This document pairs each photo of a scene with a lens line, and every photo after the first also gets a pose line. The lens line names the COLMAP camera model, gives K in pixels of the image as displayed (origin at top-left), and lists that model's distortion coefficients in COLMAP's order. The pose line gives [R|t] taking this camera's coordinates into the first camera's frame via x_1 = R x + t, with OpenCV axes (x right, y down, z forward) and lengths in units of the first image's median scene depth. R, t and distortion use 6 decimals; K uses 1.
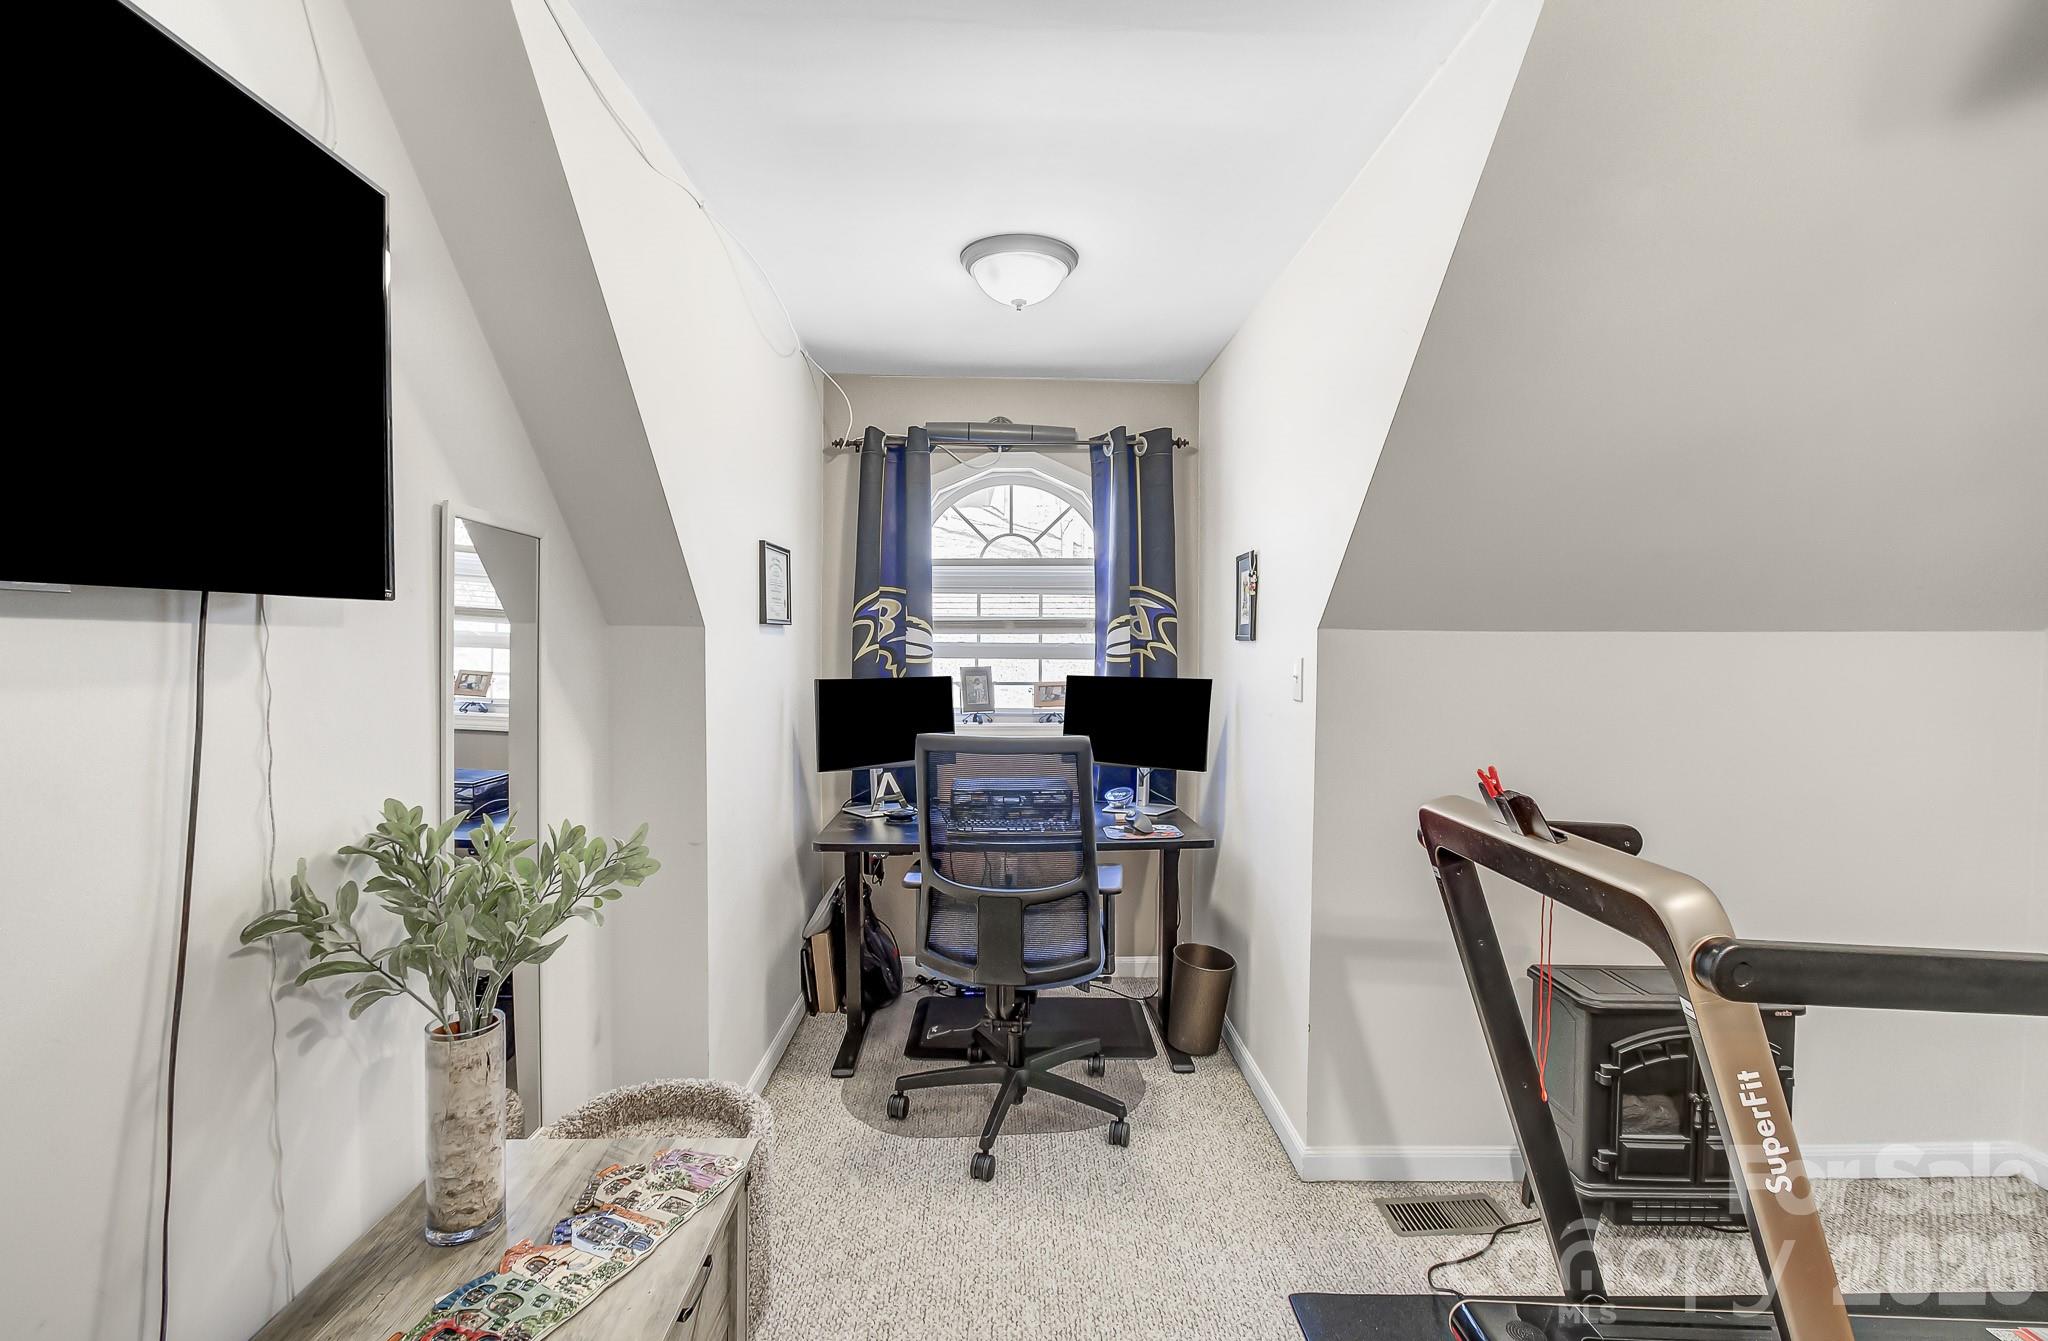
lens RADIAL K [[925.0, 0, 1023.7], [0, 925.0, 661.2], [0, 0, 1]] dist [-0.016727, 0.019385]
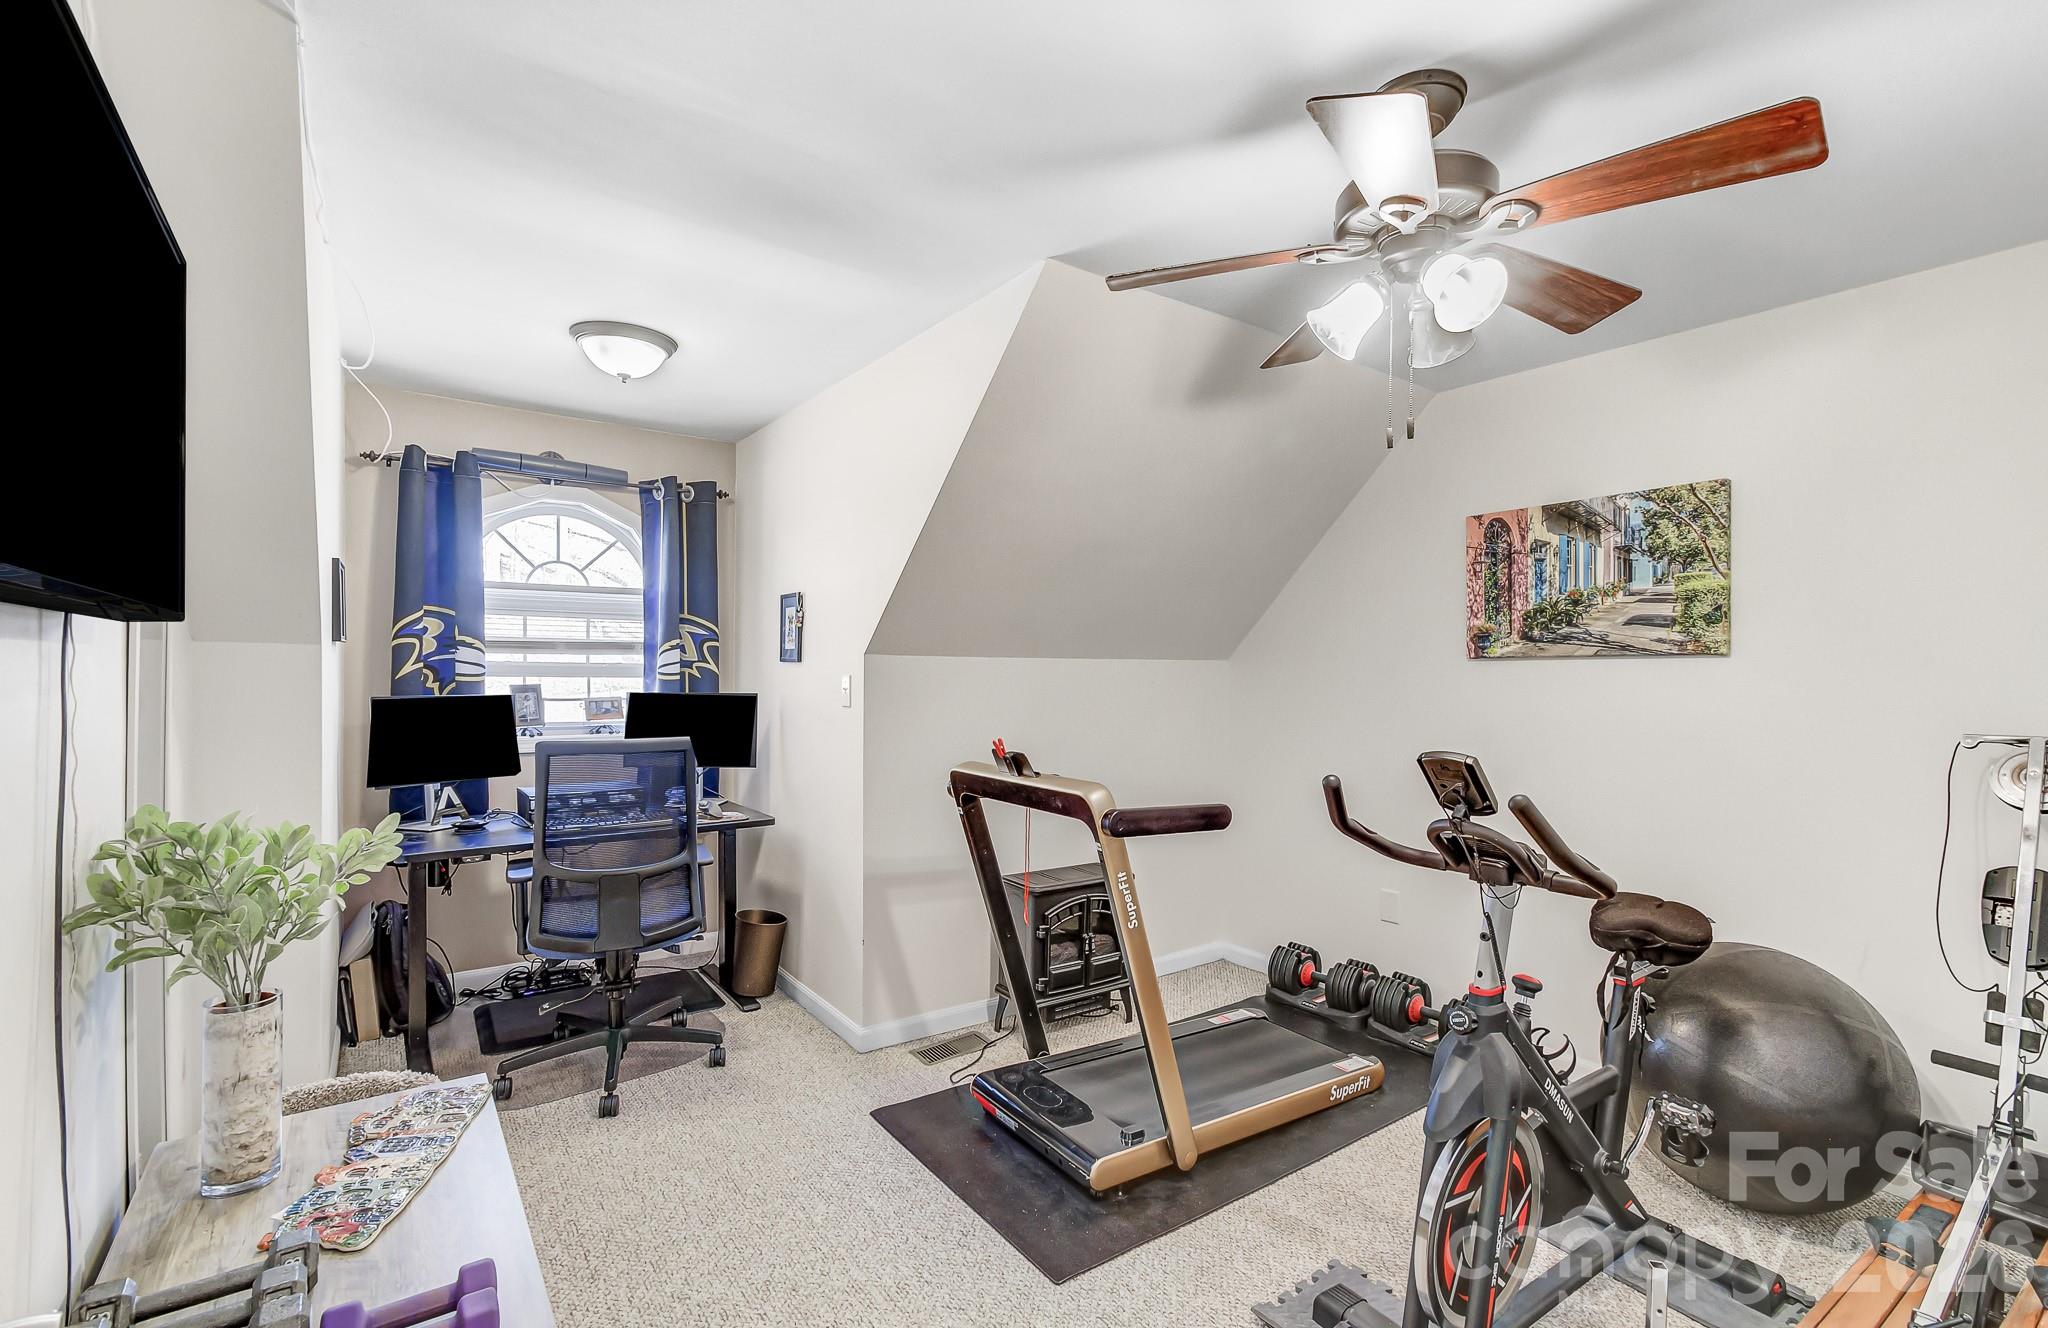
lens RADIAL K [[917.8, 0, 1021.6], [0, 917.8, 631.1], [0, 0, 1]] dist [-0.018731, 0.019113]
pose [[0.824873, 0.028325, 0.564608, -0.197226], [0.002697, 0.998535, -0.054034, 0.003267], [-0.565312, 0.046094, 0.823589, -0.202226]]
